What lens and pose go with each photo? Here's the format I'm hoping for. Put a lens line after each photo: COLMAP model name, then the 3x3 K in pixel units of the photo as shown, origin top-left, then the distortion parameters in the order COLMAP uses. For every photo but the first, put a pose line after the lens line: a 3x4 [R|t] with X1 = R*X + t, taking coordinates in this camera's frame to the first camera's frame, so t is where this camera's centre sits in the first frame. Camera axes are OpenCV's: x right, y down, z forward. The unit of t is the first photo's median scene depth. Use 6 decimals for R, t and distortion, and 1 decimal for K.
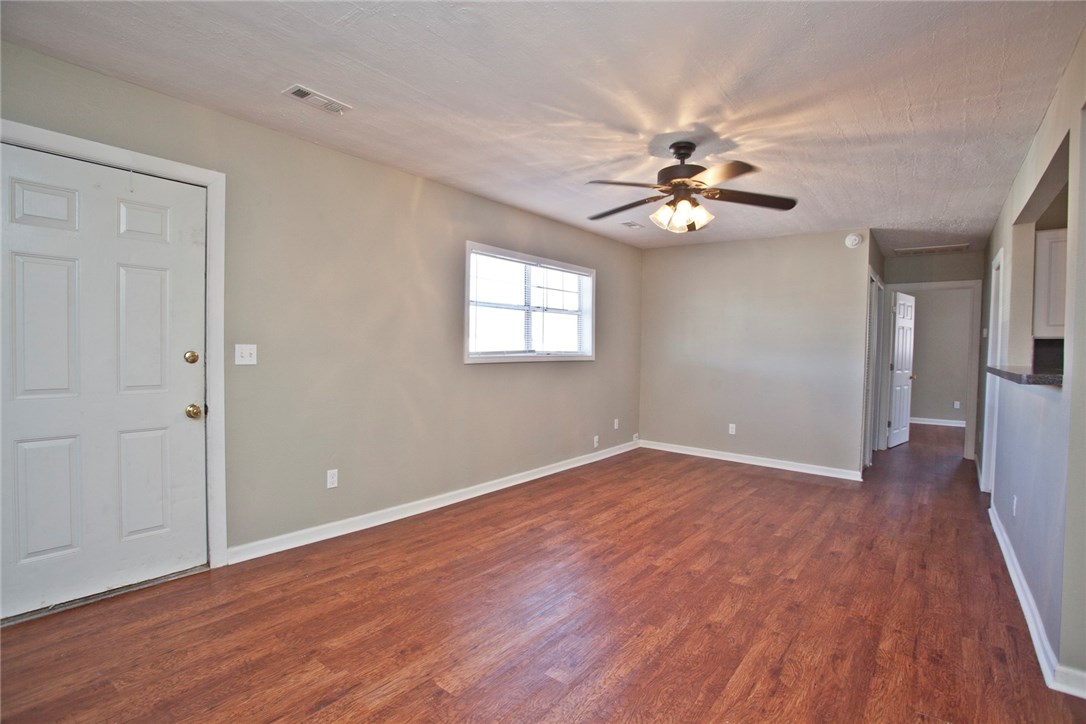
lens RADIAL K [[520.5, 0, 548.3], [0, 520.5, 362.0], [0, 0, 1]] dist [-0.073965, 0.030073]
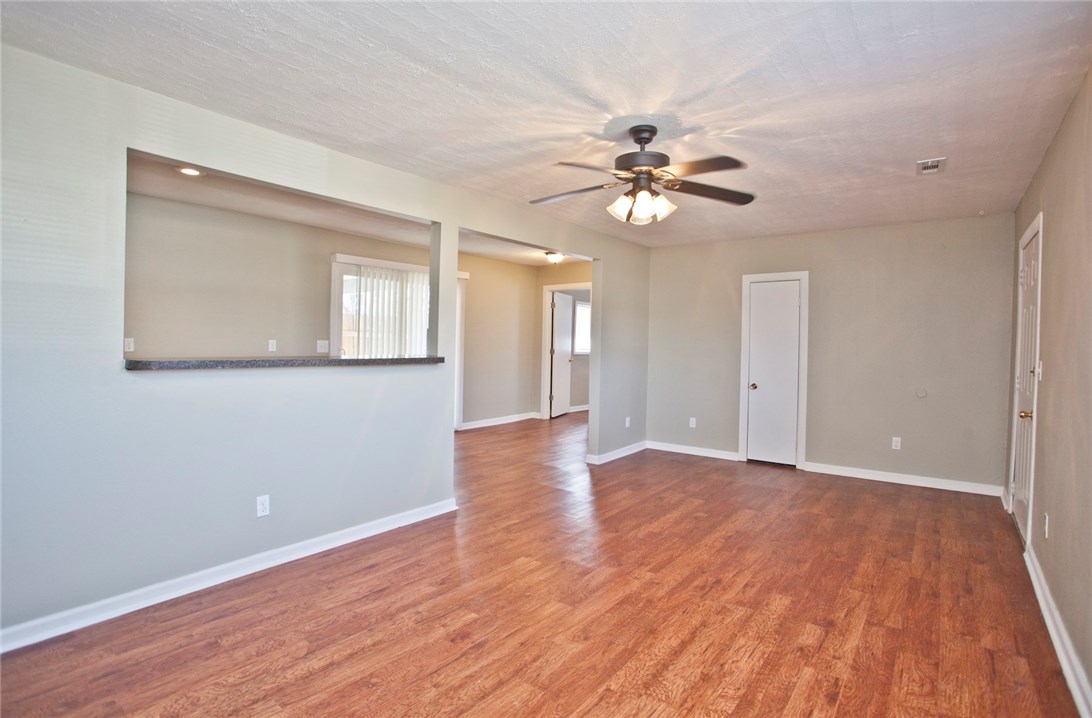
lens RADIAL K [[530.4, 0, 546.8], [0, 530.4, 353.5], [0, 0, 1]] dist [-0.075061, 0.034710]
pose [[-0.999369, -0.035491, -0.001723, 0.371790], [-0.035533, 0.998159, 0.049149, -0.054538], [-0.000025, 0.049180, -0.998790, 1.726658]]
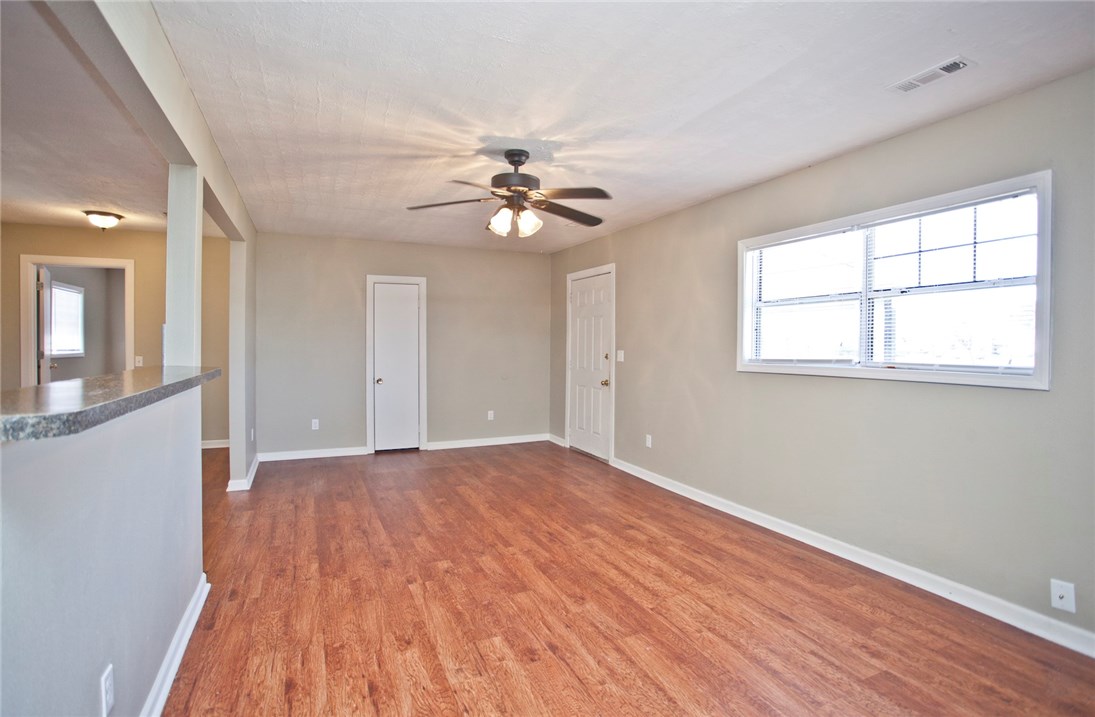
lens RADIAL K [[529.3, 0, 547.1], [0, 529.3, 351.4], [0, 0, 1]] dist [-0.086355, 0.046141]
pose [[-0.459311, -0.007538, -0.888244, 1.028035], [-0.040063, 0.999122, 0.012237, -0.036220], [0.887372, 0.041207, -0.459210, 1.373187]]
